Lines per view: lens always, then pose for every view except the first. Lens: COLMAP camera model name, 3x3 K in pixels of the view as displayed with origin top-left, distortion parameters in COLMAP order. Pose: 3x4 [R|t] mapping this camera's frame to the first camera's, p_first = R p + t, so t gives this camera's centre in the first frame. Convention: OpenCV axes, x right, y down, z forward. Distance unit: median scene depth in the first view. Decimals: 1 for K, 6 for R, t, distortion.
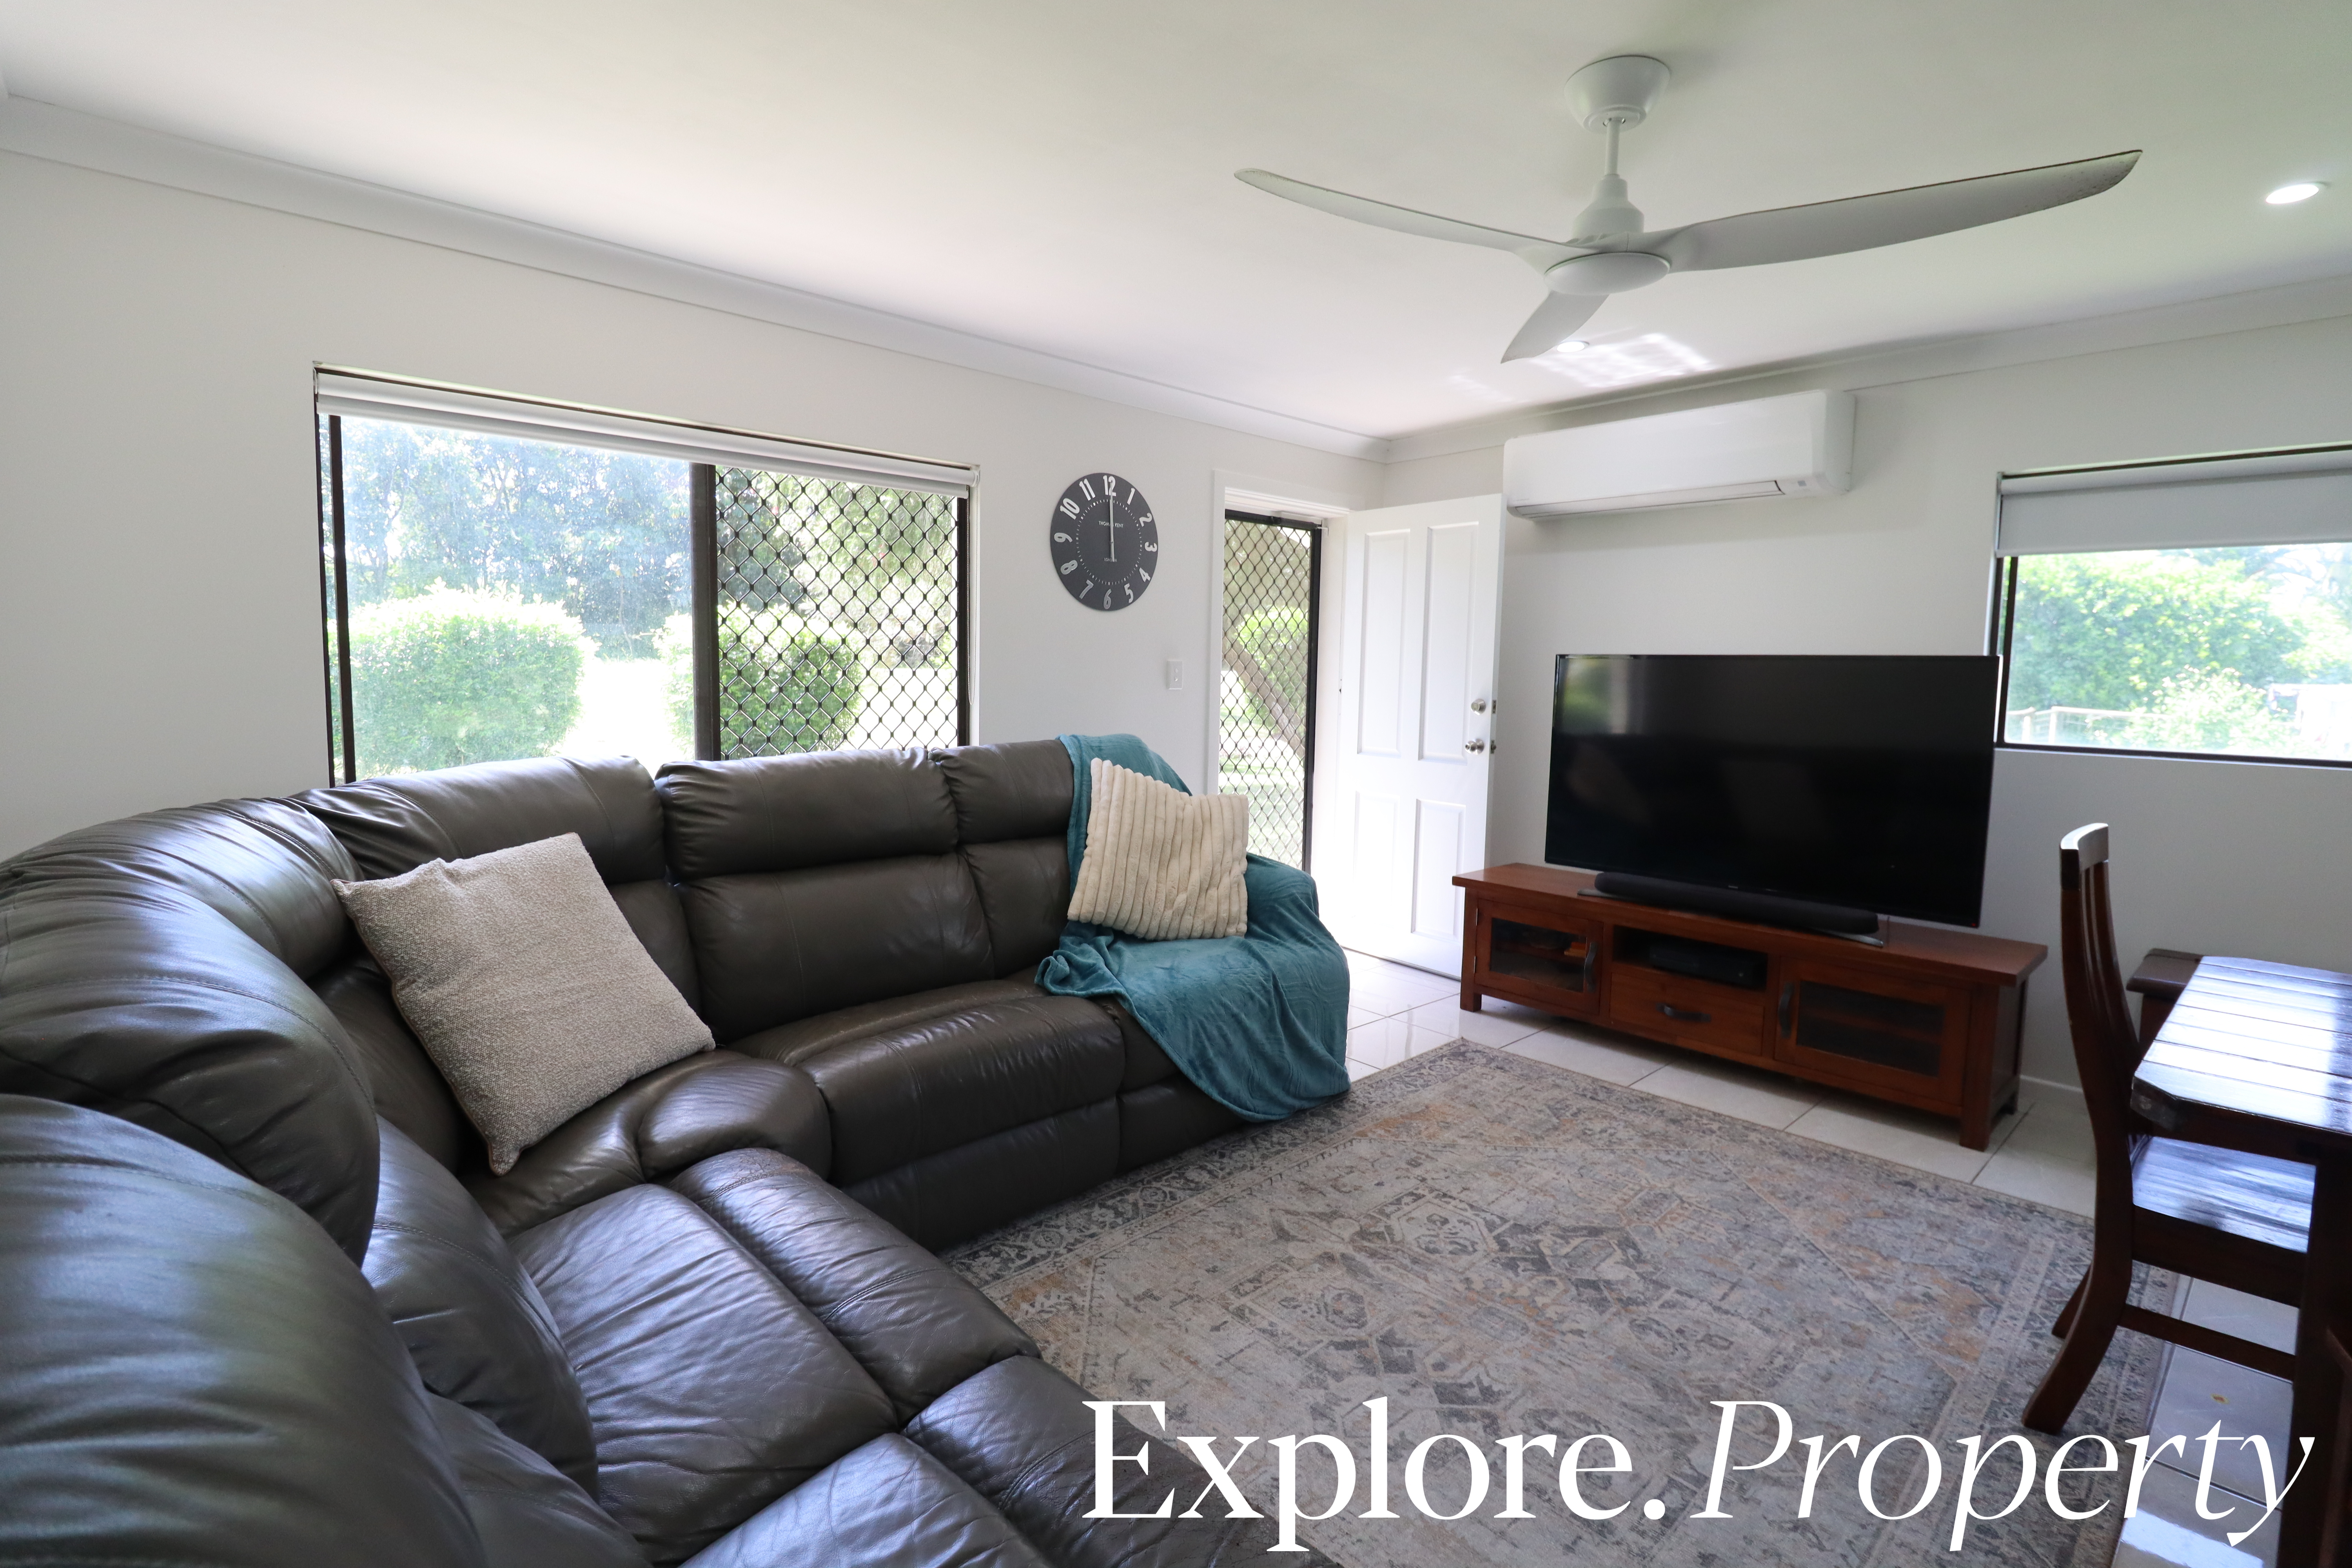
lens RADIAL K [[1083.2, 0, 1174.7], [0, 1083.2, 764.4], [0, 0, 1]] dist [-0.018463, -0.004497]
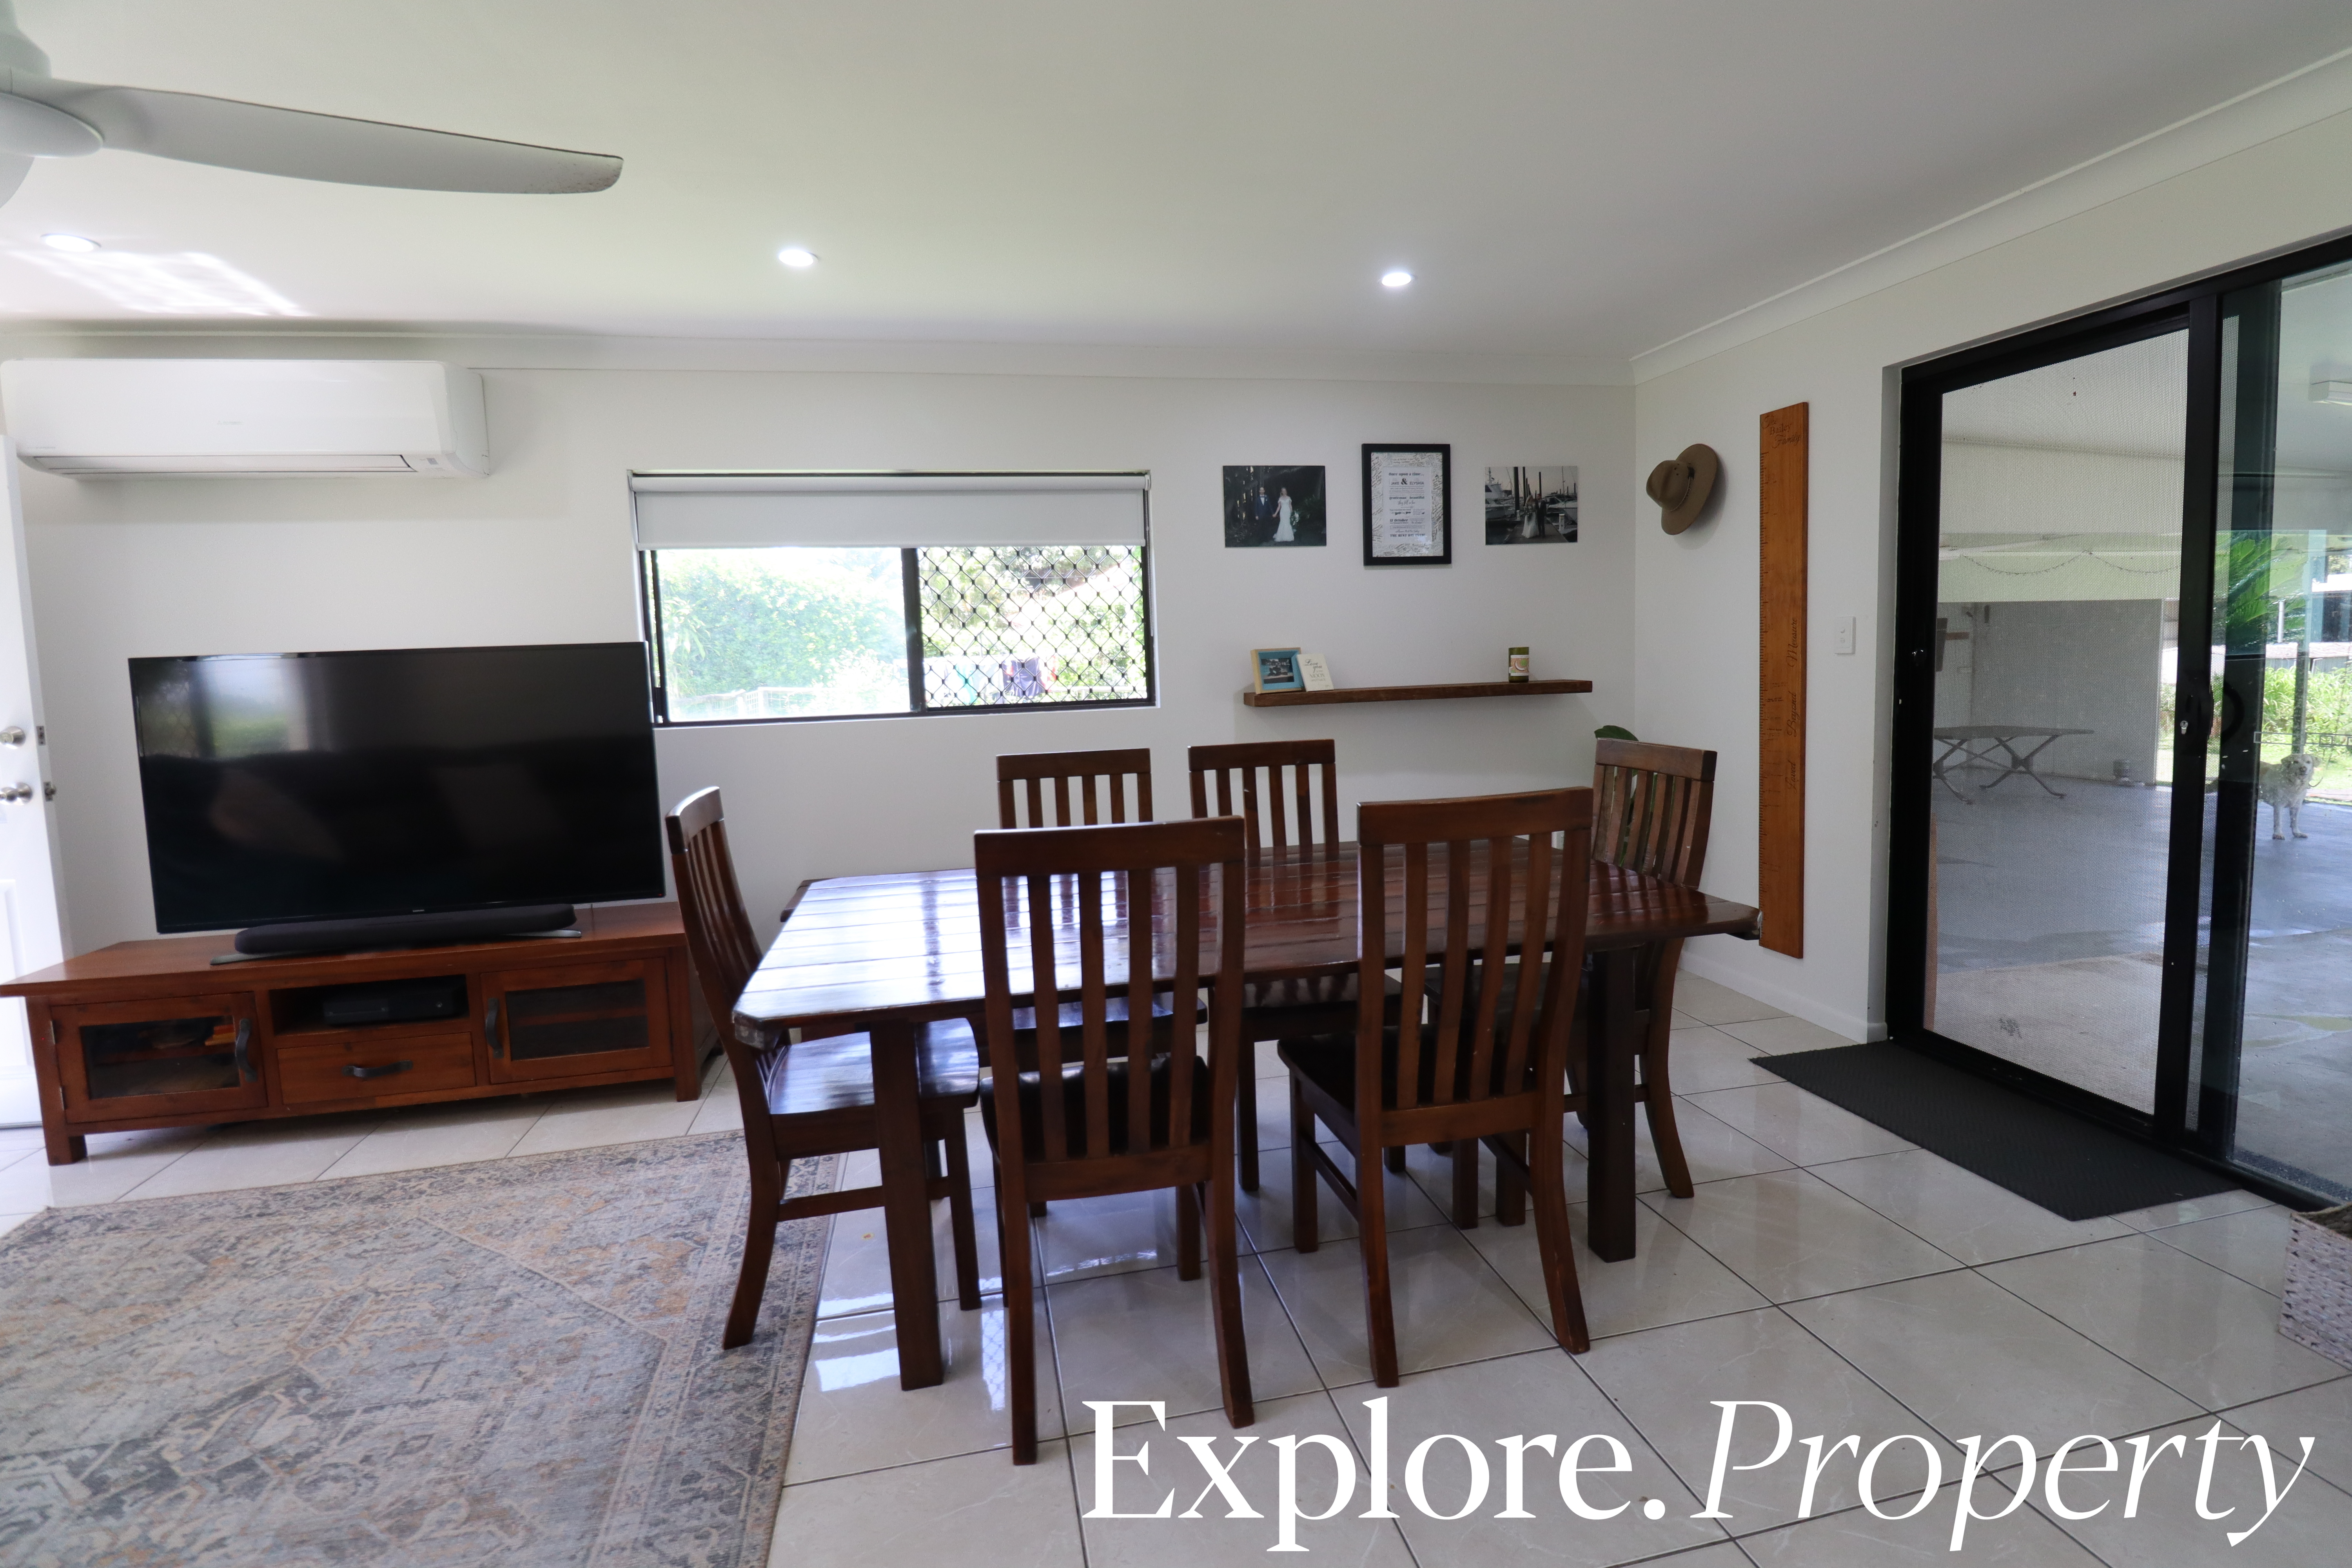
lens RADIAL K [[1083.2, 0, 1177.3], [0, 1083.2, 768.2], [0, 0, 1]] dist [-0.018463, -0.004497]
pose [[0.502503, -0.122660, 0.855830, 0.099732], [0.117851, 0.990363, 0.072745, 0.007379], [-0.856505, 0.064306, 0.512116, 0.002549]]
